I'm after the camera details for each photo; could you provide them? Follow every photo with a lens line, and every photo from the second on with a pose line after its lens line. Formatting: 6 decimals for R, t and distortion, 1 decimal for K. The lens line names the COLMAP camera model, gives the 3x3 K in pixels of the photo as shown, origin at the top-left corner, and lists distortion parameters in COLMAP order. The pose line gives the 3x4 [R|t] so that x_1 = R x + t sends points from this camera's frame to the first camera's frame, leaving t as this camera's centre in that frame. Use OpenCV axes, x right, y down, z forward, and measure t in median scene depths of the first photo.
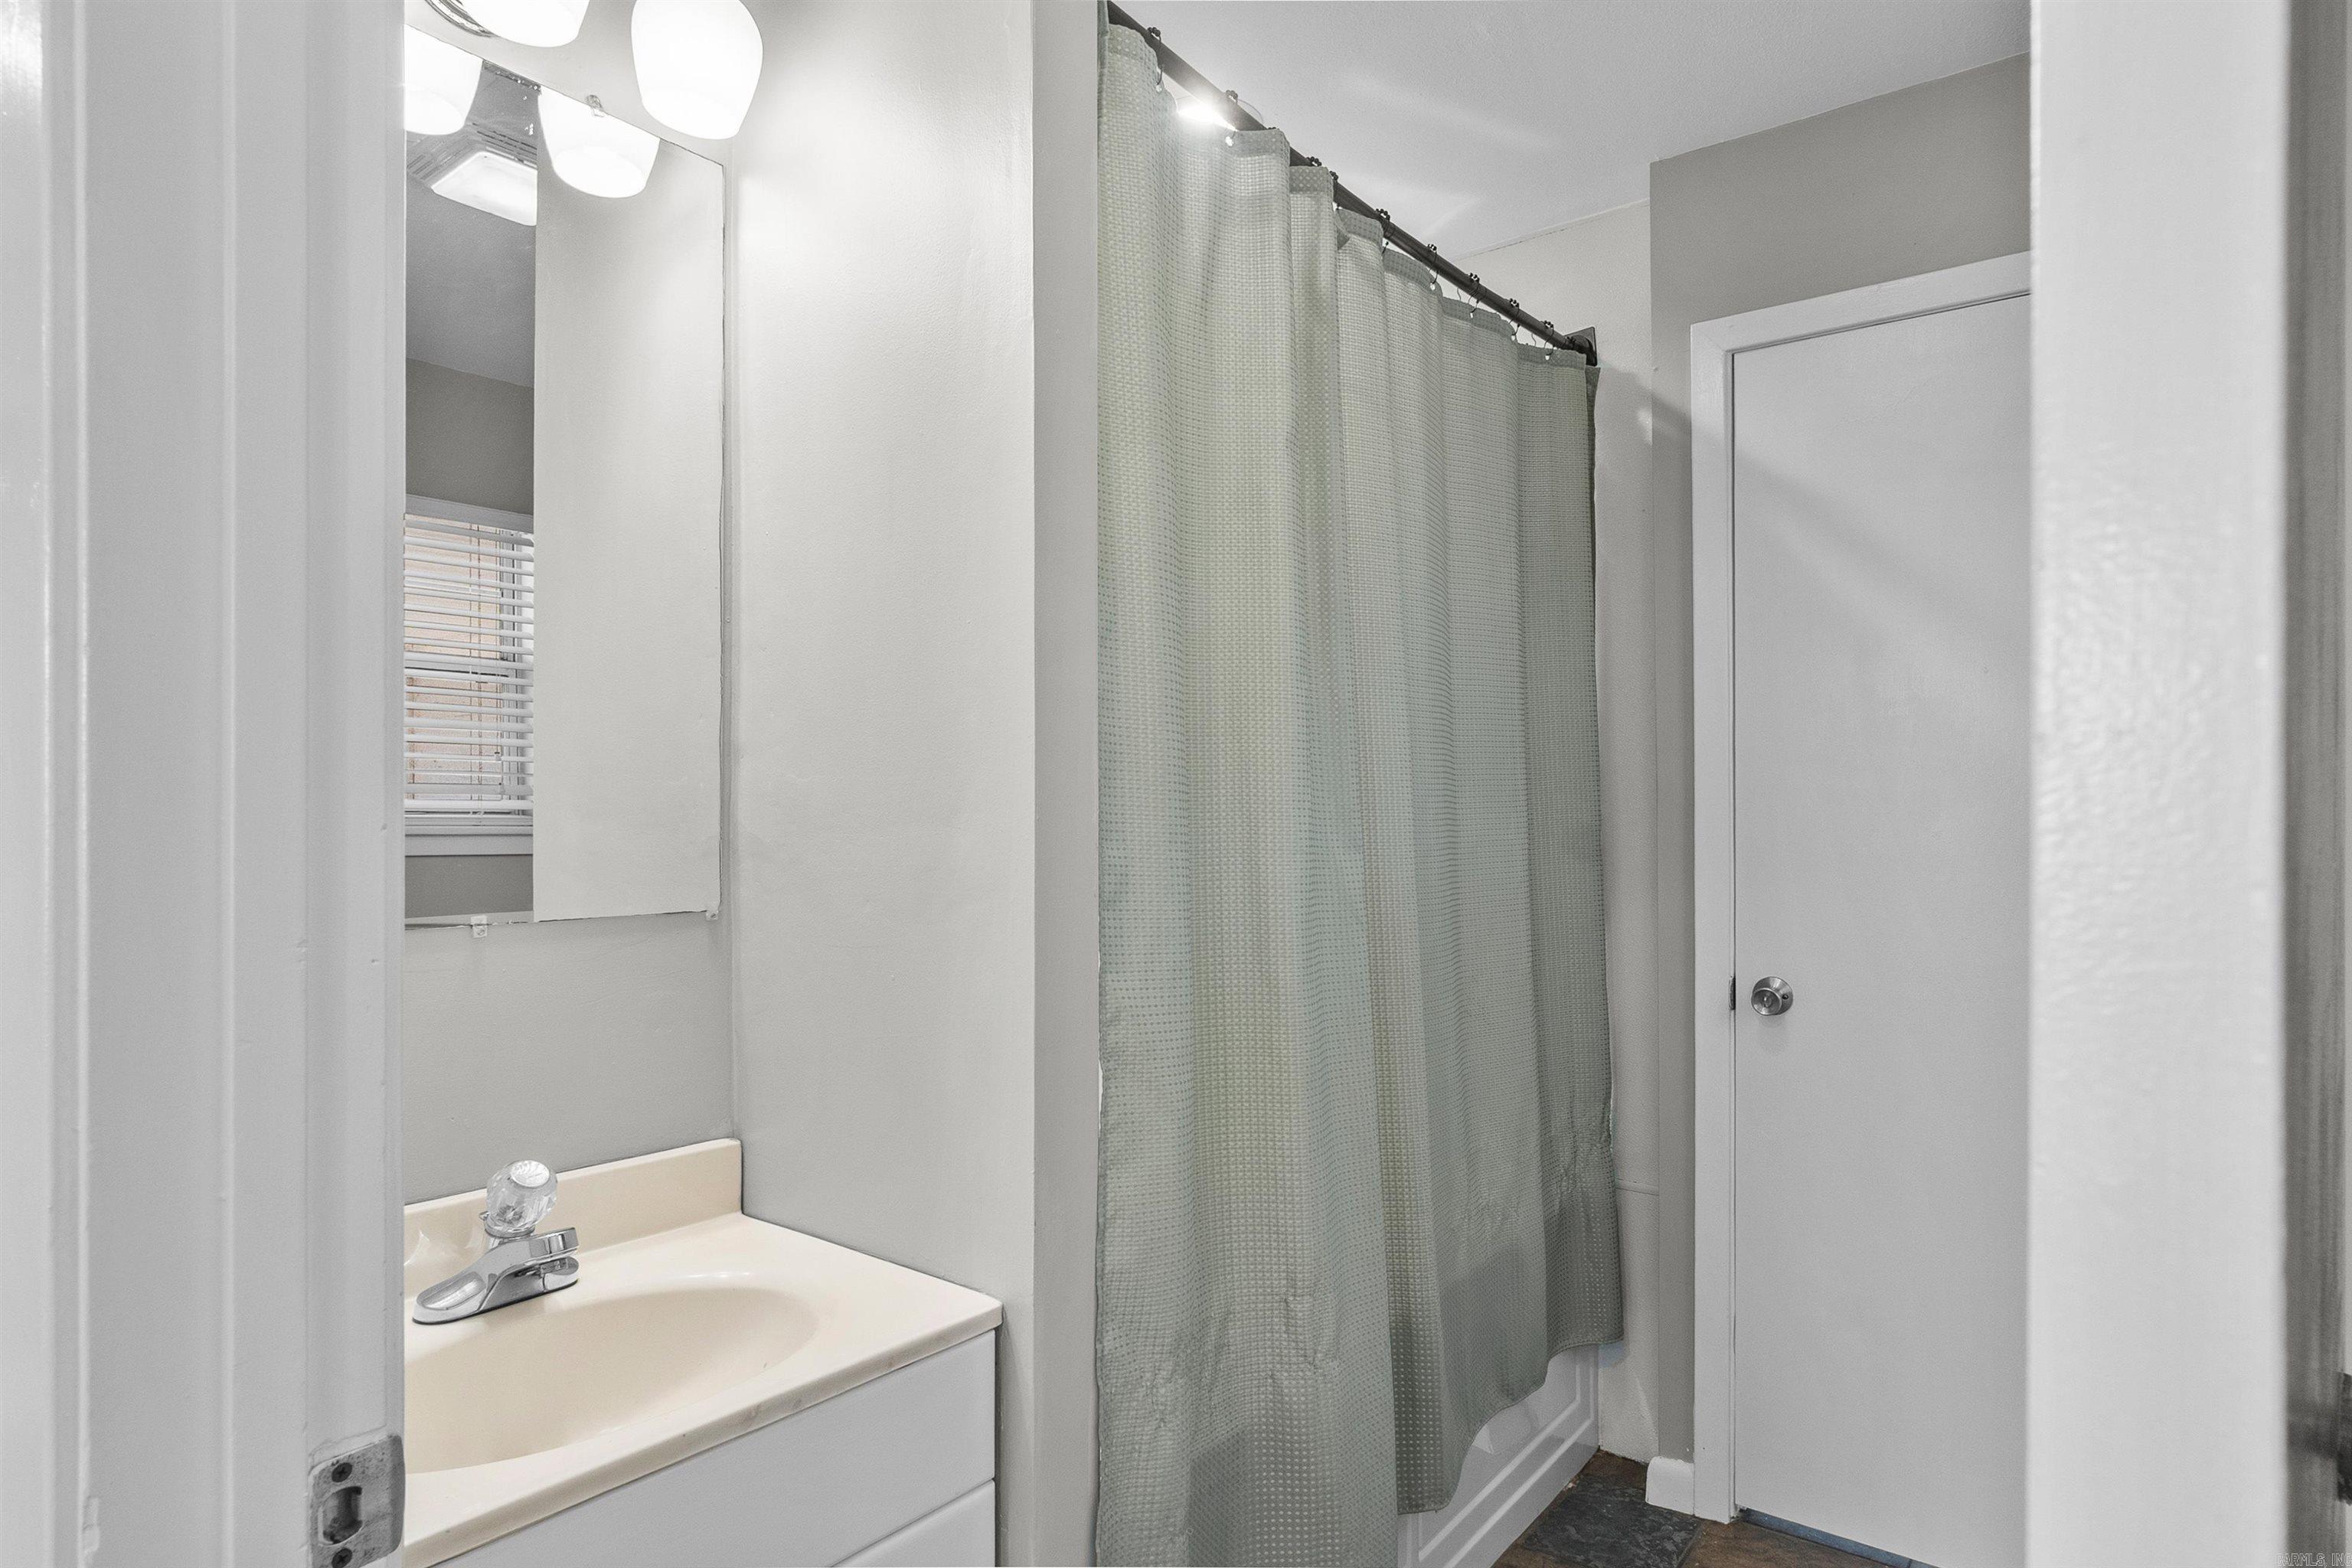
lens RADIAL K [[1262.5, 0, 1152.0], [0, 1262.5, 790.6], [0, 0, 1]] dist [-0.034686, 0.010567]
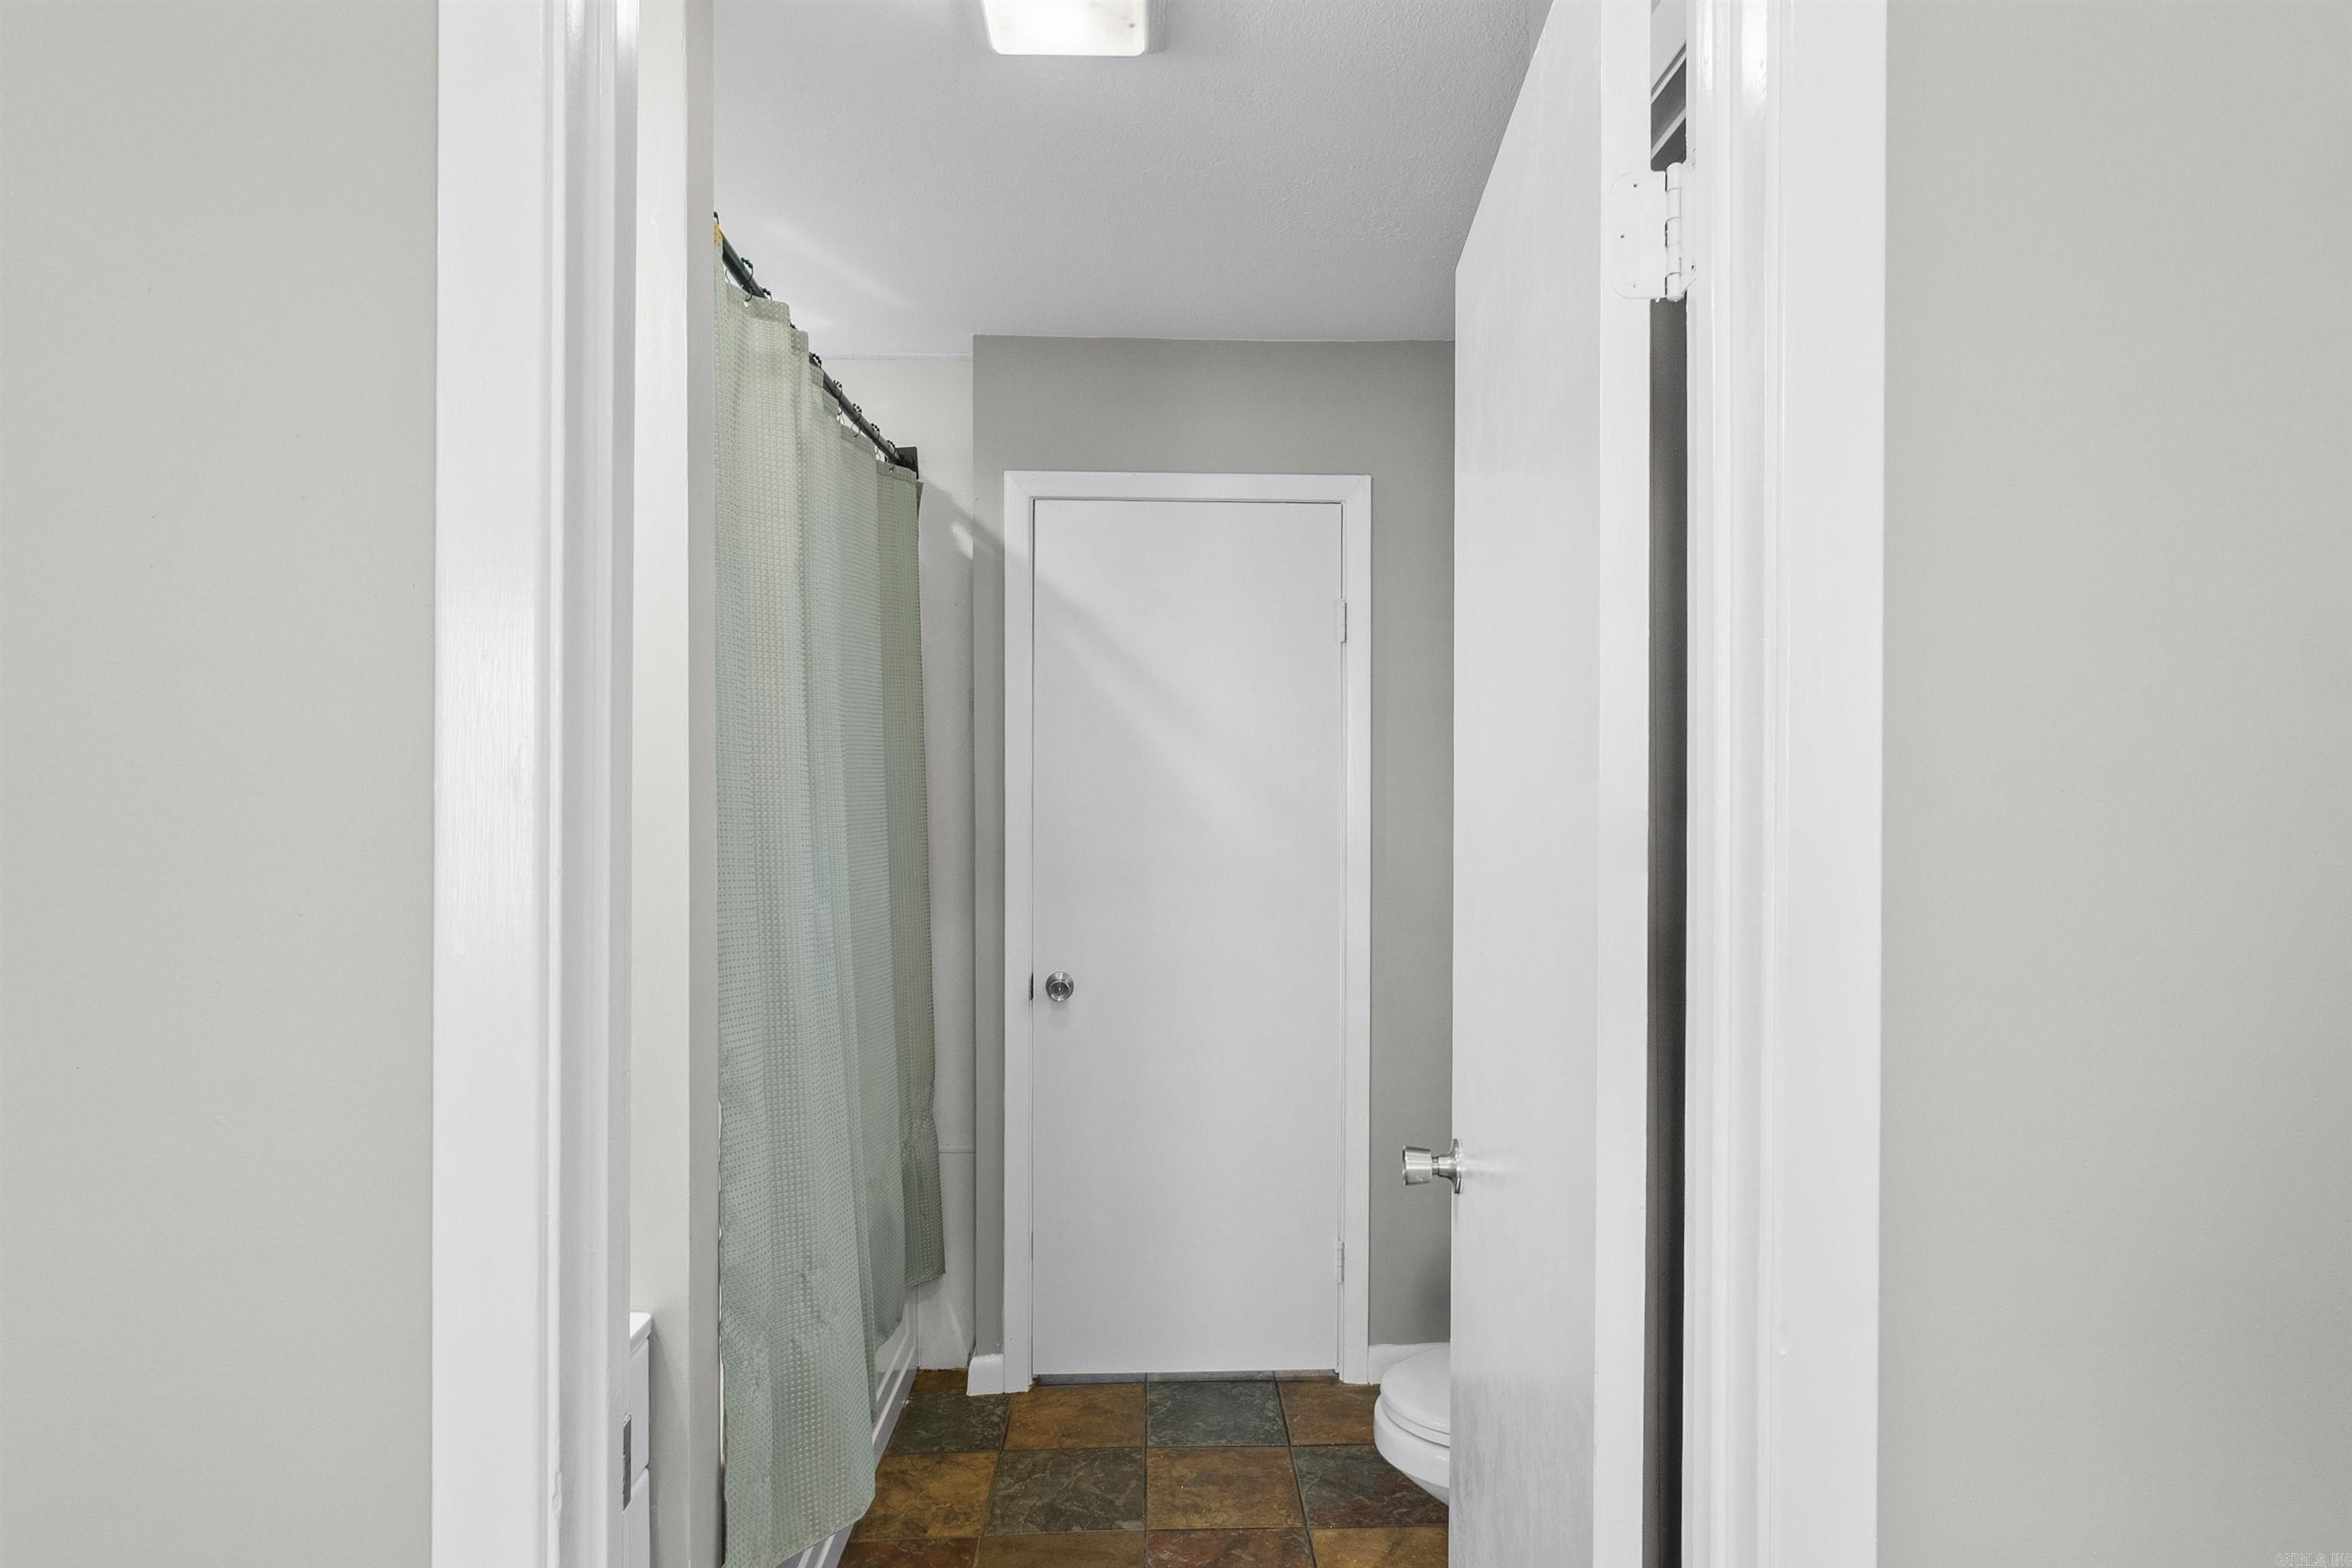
lens RADIAL K [[1262.5, 0, 1200.0], [0, 1262.5, 783.1], [0, 0, 1]] dist [-0.034686, 0.010567]
pose [[0.754415, 0.009608, 0.656328, -0.269211], [-0.008393, 0.999952, -0.004990, -0.046471], [-0.656344, -0.001744, 0.754460, -0.114367]]
